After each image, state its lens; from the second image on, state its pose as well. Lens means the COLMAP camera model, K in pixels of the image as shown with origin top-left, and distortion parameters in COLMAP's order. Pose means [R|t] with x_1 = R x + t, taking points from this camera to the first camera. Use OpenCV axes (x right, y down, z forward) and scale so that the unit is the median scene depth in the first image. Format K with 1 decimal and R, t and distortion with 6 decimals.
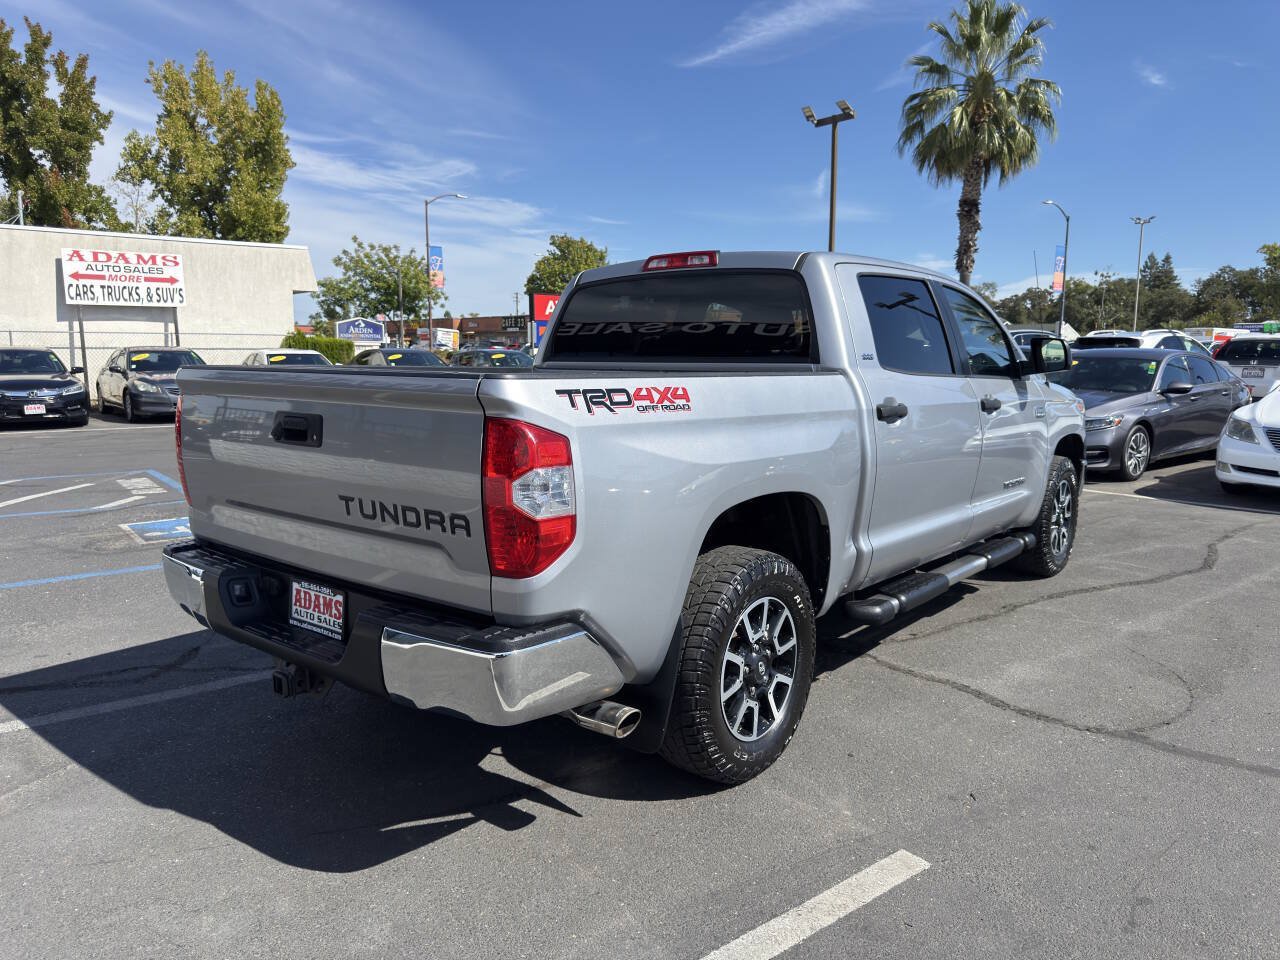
lens RADIAL K [[908.6, 0, 638.0], [0, 908.6, 474.2], [0, 0, 1]] dist [0.042527, -0.051454]
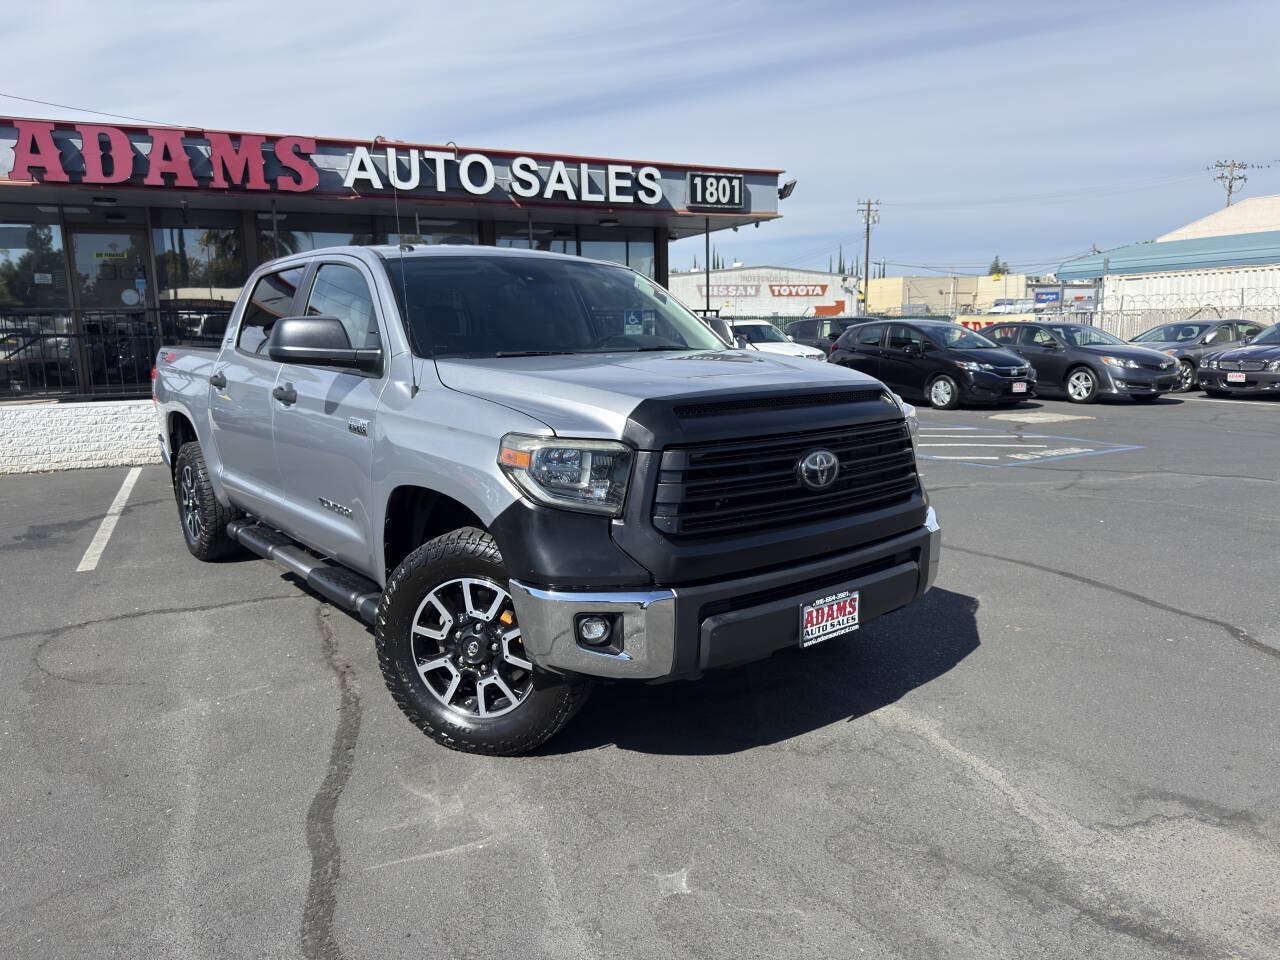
lens RADIAL K [[903.9, 0, 640.0], [0, 903.9, 480.0], [0, 0, 1]] dist [0.056281, -0.074412]
pose [[-0.216176, 0.158046, -0.963478, 0.201002], [-0.117696, 0.975397, 0.186408, -0.034428], [0.969235, 0.153694, -0.192256, 0.257486]]
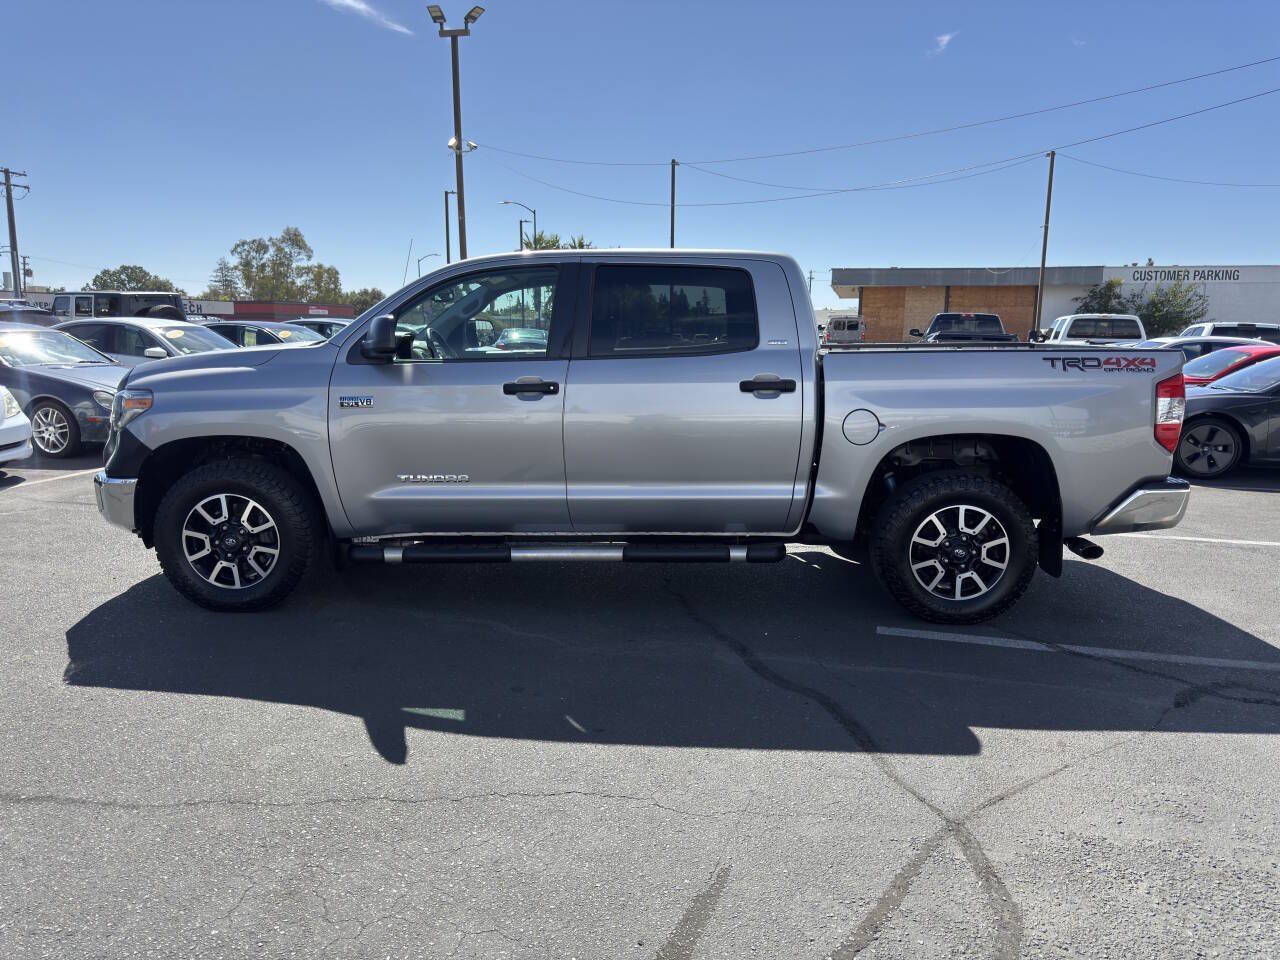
lens RADIAL K [[917.4, 0, 642.2], [0, 917.4, 473.2], [0, 0, 1]] dist [0.038765, -0.055635]
pose [[-0.624847, -0.132988, 0.769338, -0.129578], [0.092561, 0.965819, 0.242128, -0.041596], [-0.775241, 0.222504, -0.591179, 0.296704]]
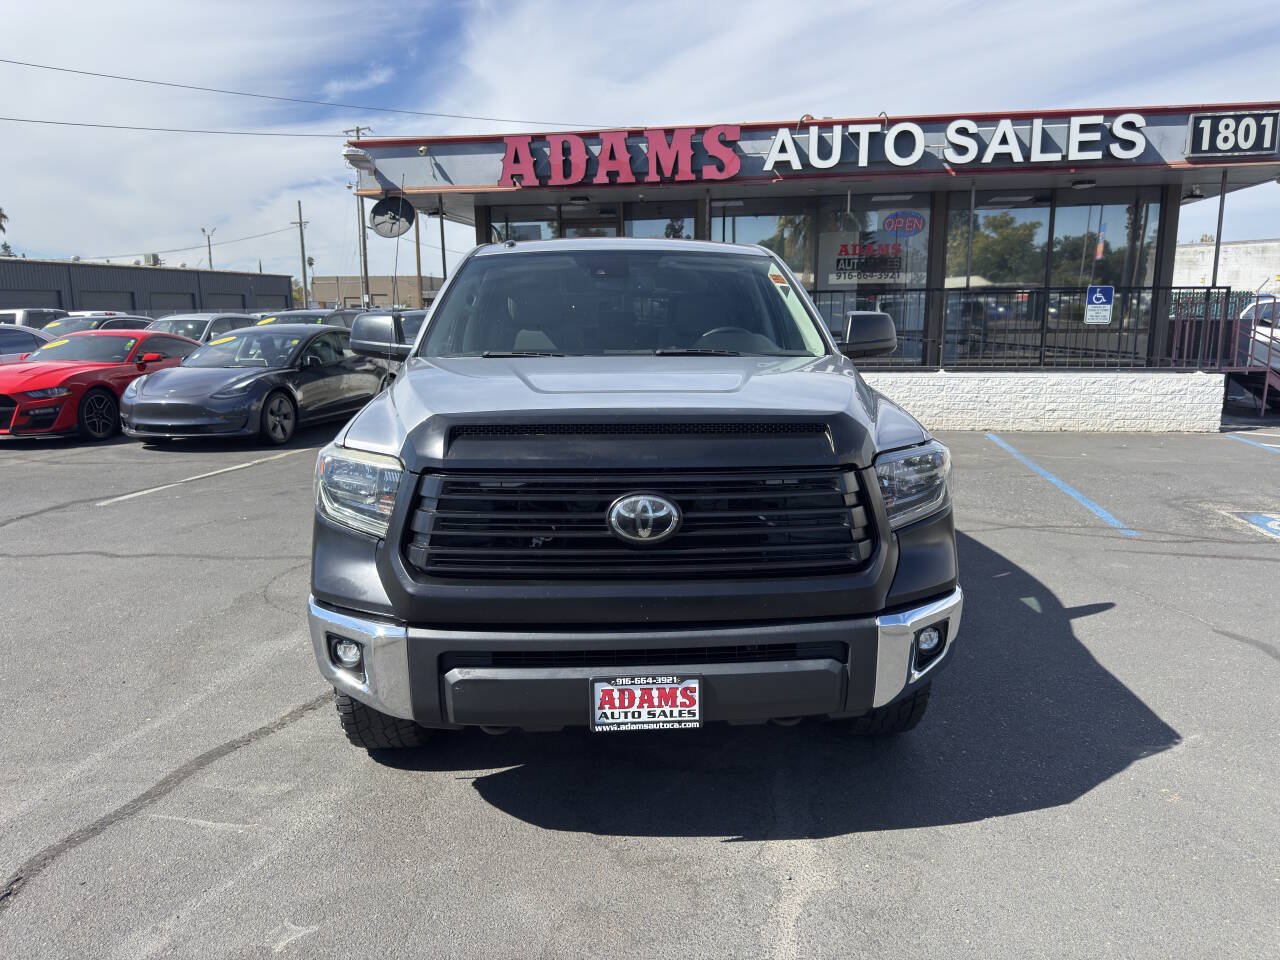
lens RADIAL K [[909.1, 0, 647.1], [0, 909.1, 474.1], [0, 0, 1]] dist [0.039181, -0.046042]
pose [[-0.740957, 0.118727, -0.660974, 0.148268], [-0.088357, 0.958456, 0.271211, -0.045769], [0.665715, 0.259357, -0.699684, 0.317587]]
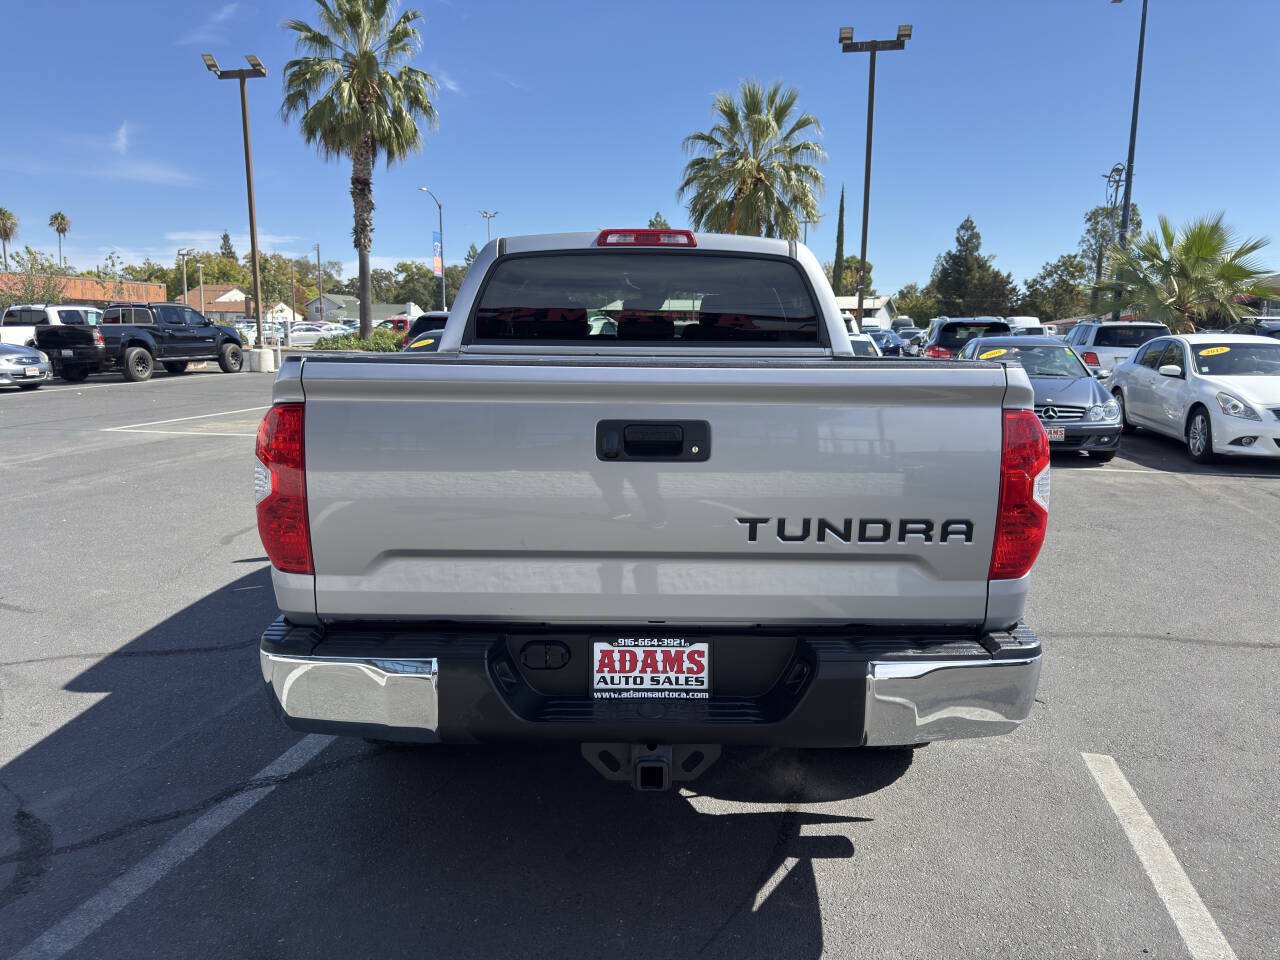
lens RADIAL K [[917.4, 0, 642.2], [0, 917.4, 473.2], [0, 0, 1]] dist [0.038765, -0.055635]
pose [[0.774643, -0.089934, 0.625972, -0.086780], [0.077169, 0.995882, 0.047582, -0.005974], [-0.627673, 0.011447, 0.778393, 0.040439]]
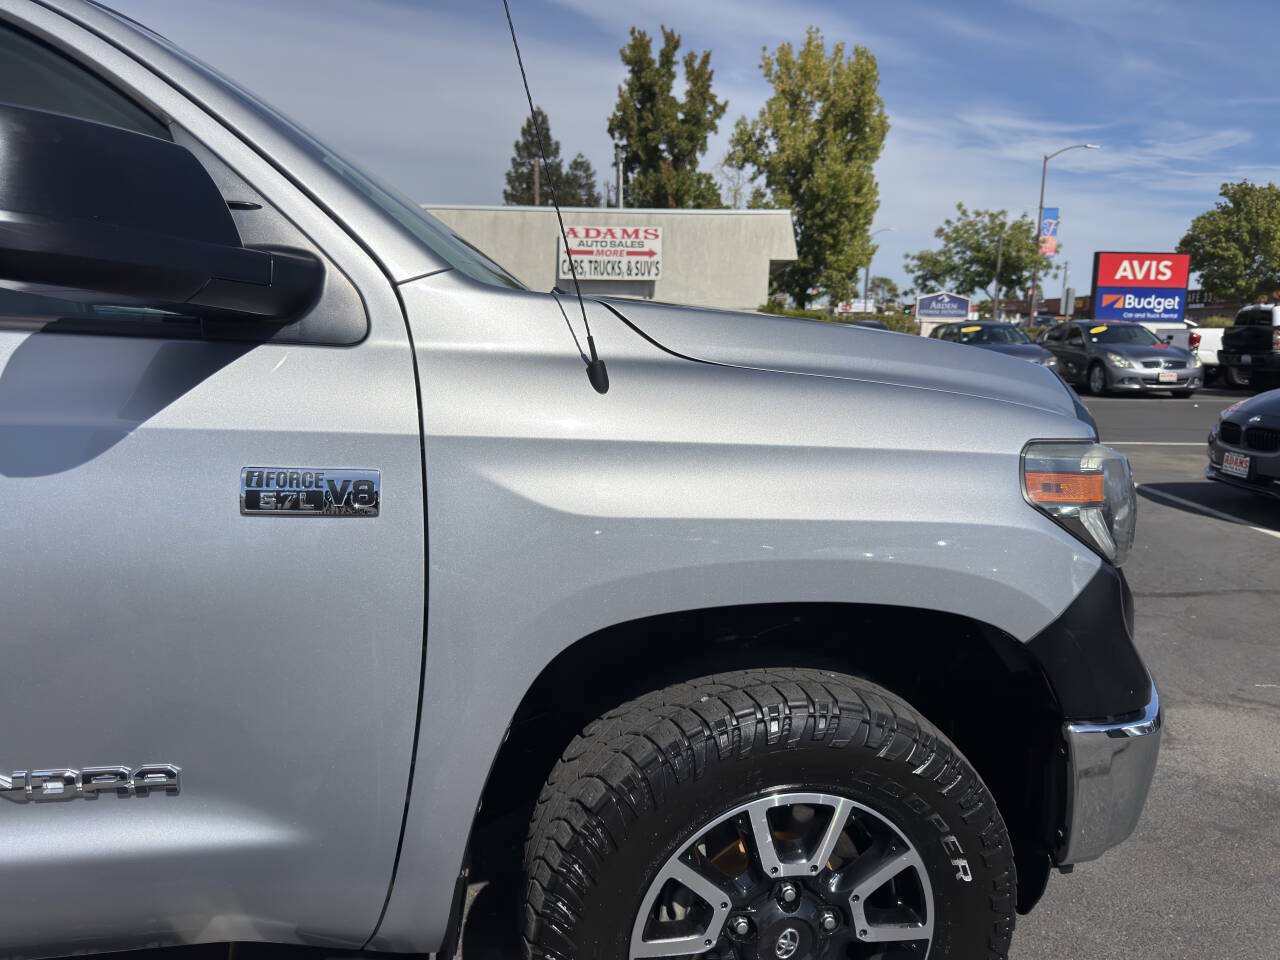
lens RADIAL K [[924.2, 0, 635.7], [0, 924.2, 477.4], [0, 0, 1]] dist [0.039811, -0.056358]
pose [[0.759663, 0.113544, -0.640328, 0.126732], [-0.100585, 0.993306, 0.056804, -0.016939], [0.642491, 0.021256, 0.765999, 0.162554]]
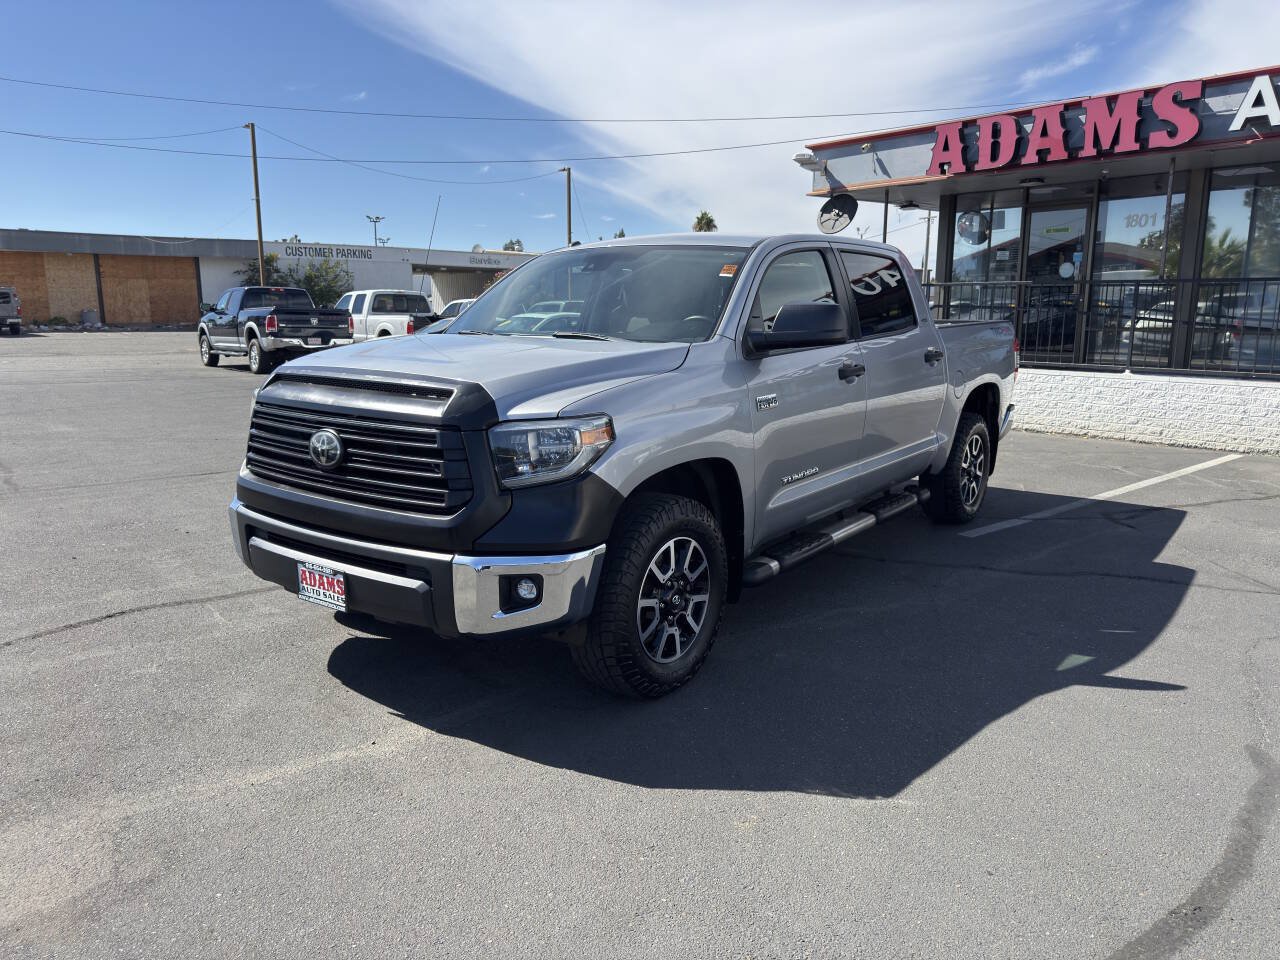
lens RADIAL K [[909.1, 0, 647.1], [0, 909.1, 474.1], [0, 0, 1]] dist [0.039181, -0.046042]
pose [[-0.998858, 0.001093, -0.047762, 0.054279], [-0.013911, 0.949762, 0.312663, -0.052243], [0.045704, 0.312971, -0.948662, 0.373190]]
